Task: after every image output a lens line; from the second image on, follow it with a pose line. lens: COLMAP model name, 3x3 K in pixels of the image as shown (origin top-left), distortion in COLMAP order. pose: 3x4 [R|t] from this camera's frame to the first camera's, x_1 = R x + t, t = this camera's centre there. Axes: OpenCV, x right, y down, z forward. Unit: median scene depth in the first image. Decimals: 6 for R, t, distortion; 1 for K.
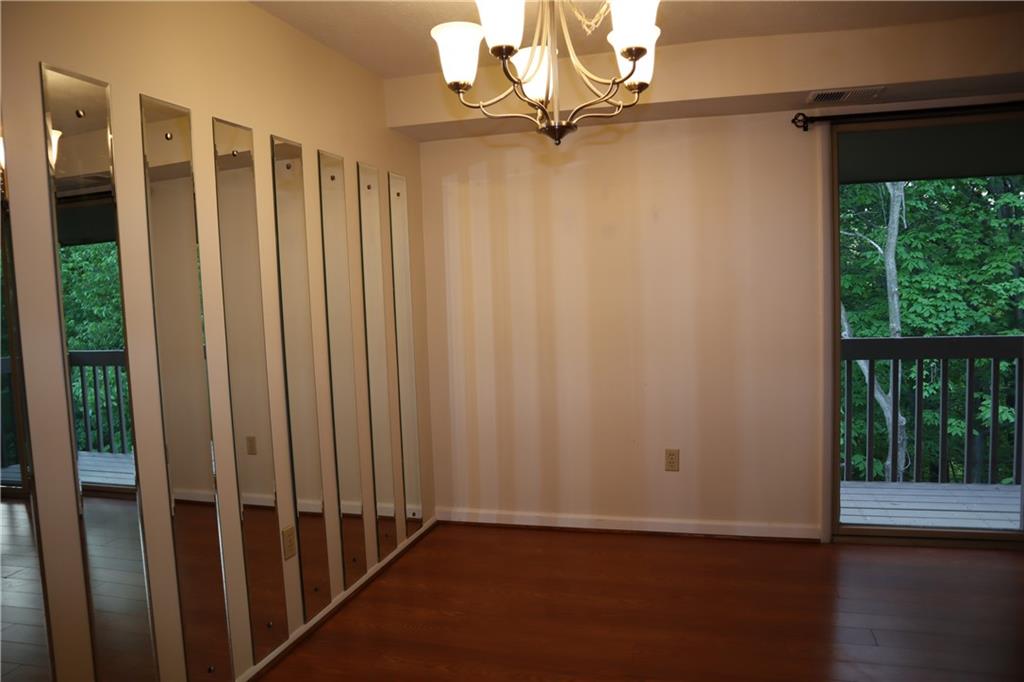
lens RADIAL K [[723.3, 0, 512.0], [0, 723.3, 341.0], [0, 0, 1]] dist [-0.122166, 0.098411]
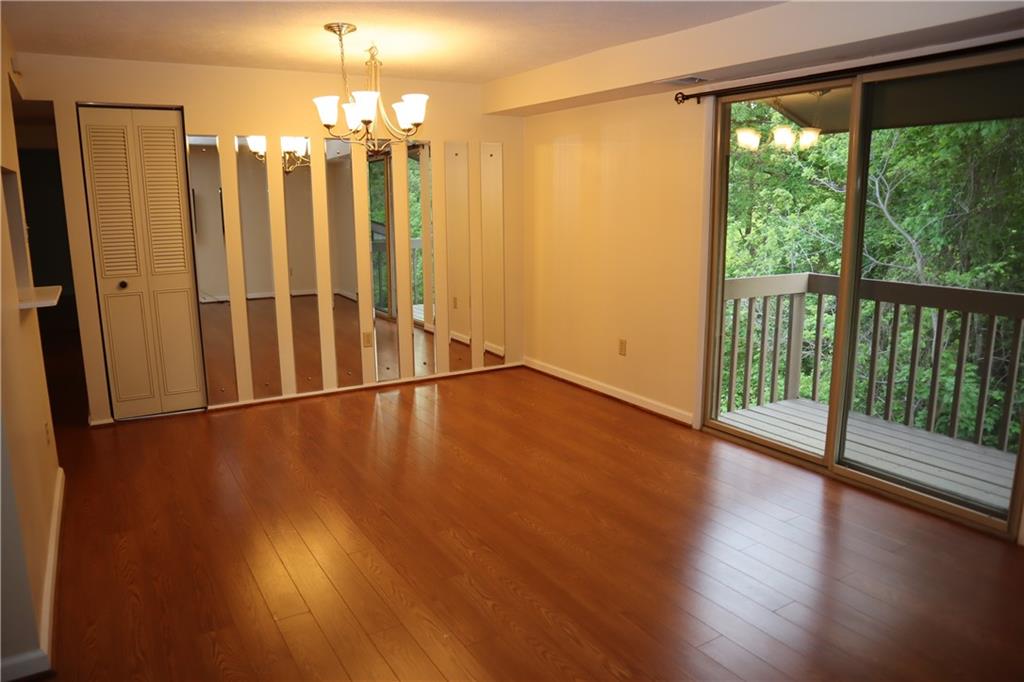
lens RADIAL K [[723.3, 0, 512.0], [0, 723.3, 341.0], [0, 0, 1]] dist [-0.122166, 0.098411]
pose [[0.726578, 0.162397, -0.667616, 0.955456], [-0.075130, 0.984618, 0.157742, -0.048266], [0.682964, -0.064454, 0.727603, -0.157080]]
